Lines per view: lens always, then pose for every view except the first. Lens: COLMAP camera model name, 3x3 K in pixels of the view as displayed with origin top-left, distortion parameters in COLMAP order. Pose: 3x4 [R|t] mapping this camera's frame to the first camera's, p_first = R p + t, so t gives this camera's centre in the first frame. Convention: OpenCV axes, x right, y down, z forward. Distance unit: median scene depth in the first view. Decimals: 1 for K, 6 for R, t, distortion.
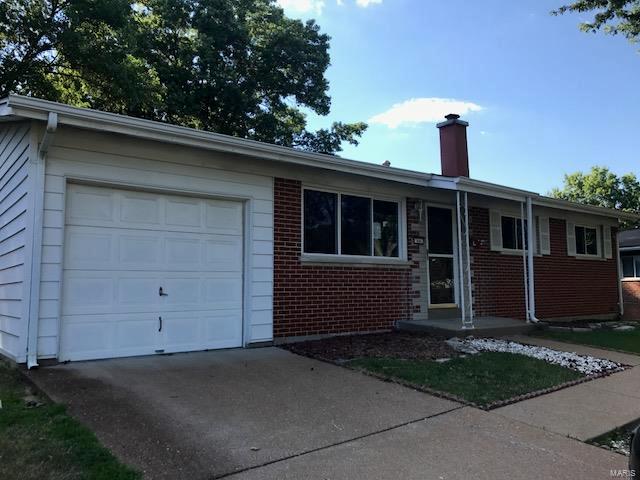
lens RADIAL K [[529.3, 0, 320.0], [0, 529.3, 240.0], [0, 0, 1]] dist [0.080974, -0.054996]
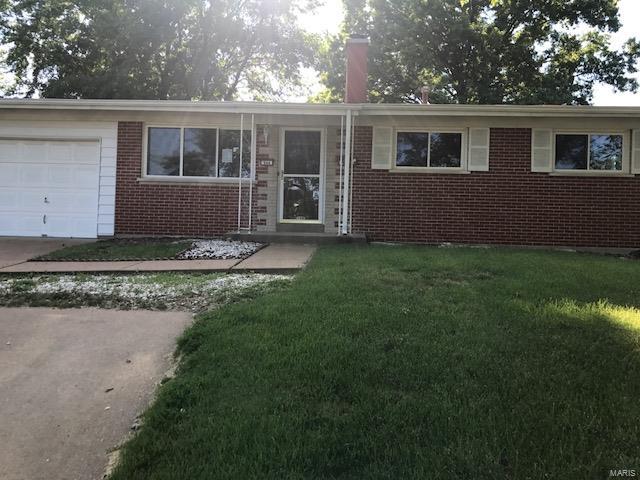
lens RADIAL K [[529.3, 0, 320.0], [0, 529.3, 240.0], [0, 0, 1]] dist [0.080974, -0.054996]
pose [[0.746027, 0.020059, -0.665614, 1.045427], [0.027045, 0.997809, 0.060382, 0.102854], [0.665367, -0.063048, 0.743849, 0.227738]]
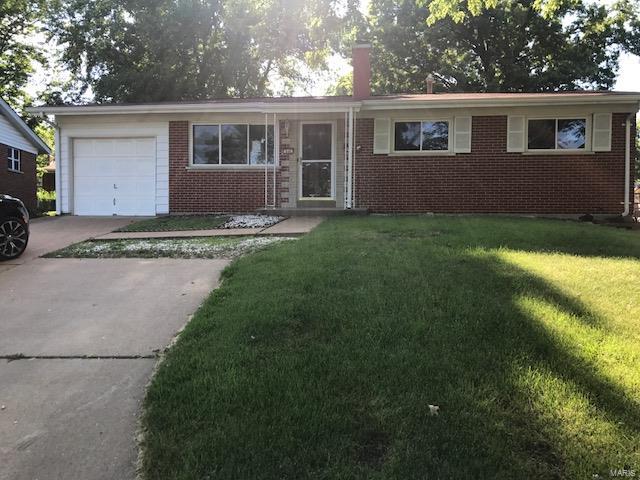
lens RADIAL K [[529.3, 0, 320.0], [0, 529.3, 240.0], [0, 0, 1]] dist [0.080974, -0.054996]
pose [[0.695496, 0.034722, -0.717690, 1.269010], [0.052745, 0.993670, 0.099189, 0.101054], [0.716591, -0.106840, 0.689262, 0.080814]]
